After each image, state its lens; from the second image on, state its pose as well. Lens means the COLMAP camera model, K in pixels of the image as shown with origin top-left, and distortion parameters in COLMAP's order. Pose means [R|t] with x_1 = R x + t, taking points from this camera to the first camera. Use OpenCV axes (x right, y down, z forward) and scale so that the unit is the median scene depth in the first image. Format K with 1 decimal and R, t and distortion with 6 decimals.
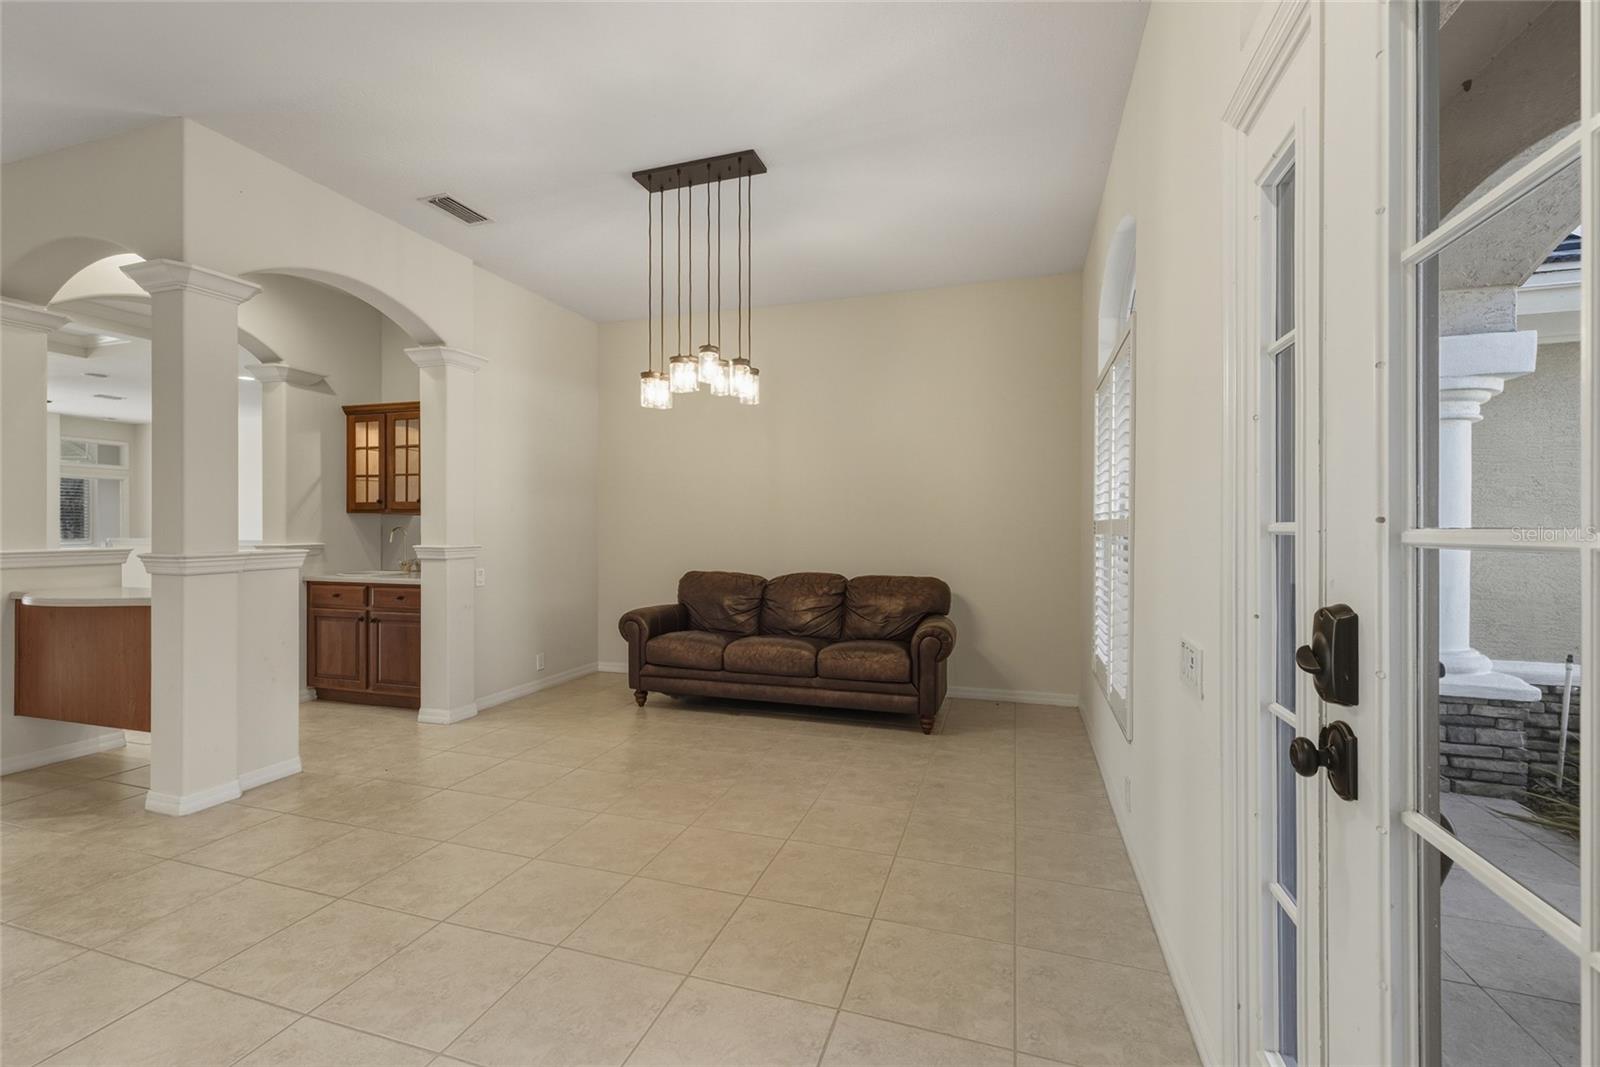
lens RADIAL K [[676.8, 0, 807.2], [0, 676.8, 531.0], [0, 0, 1]] dist [0.009959, -0.000747]
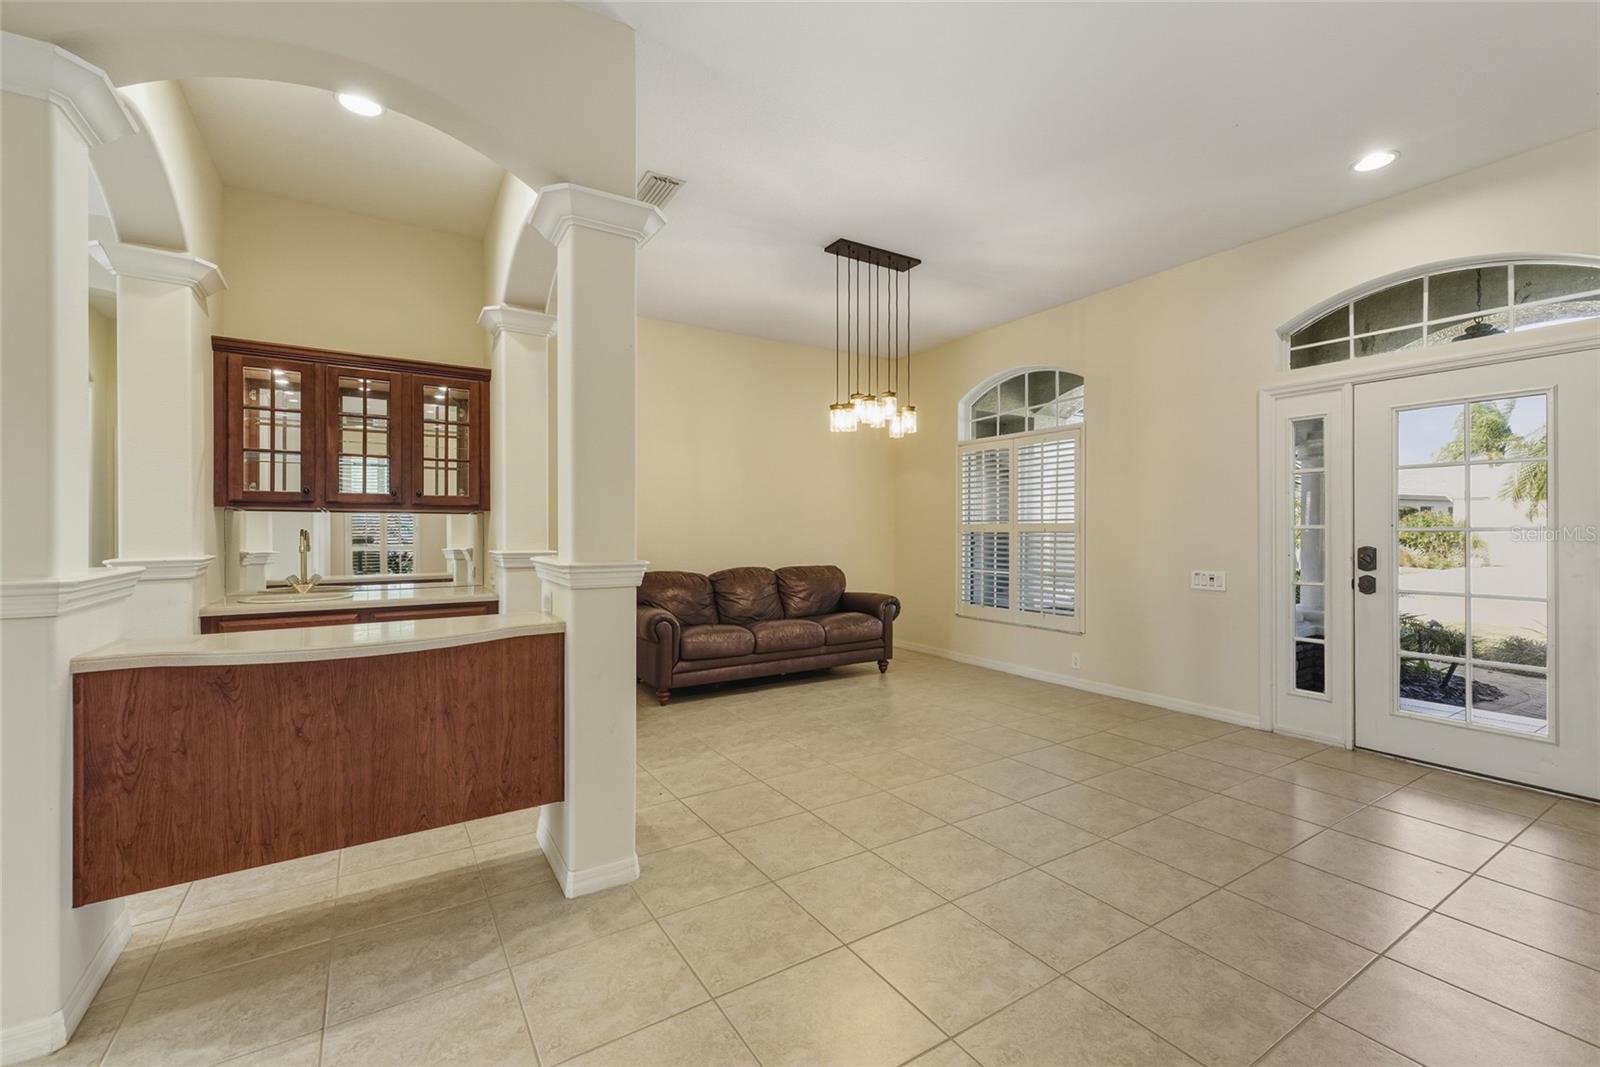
lens RADIAL K [[676.8, 0, 790.1], [0, 676.8, 532.8], [0, 0, 1]] dist [0.009959, -0.000747]
pose [[0.640363, -0.008306, 0.768028, -1.223868], [0.002753, 0.999960, 0.008519, -0.009536], [-0.768068, -0.003341, 0.640360, 0.281602]]
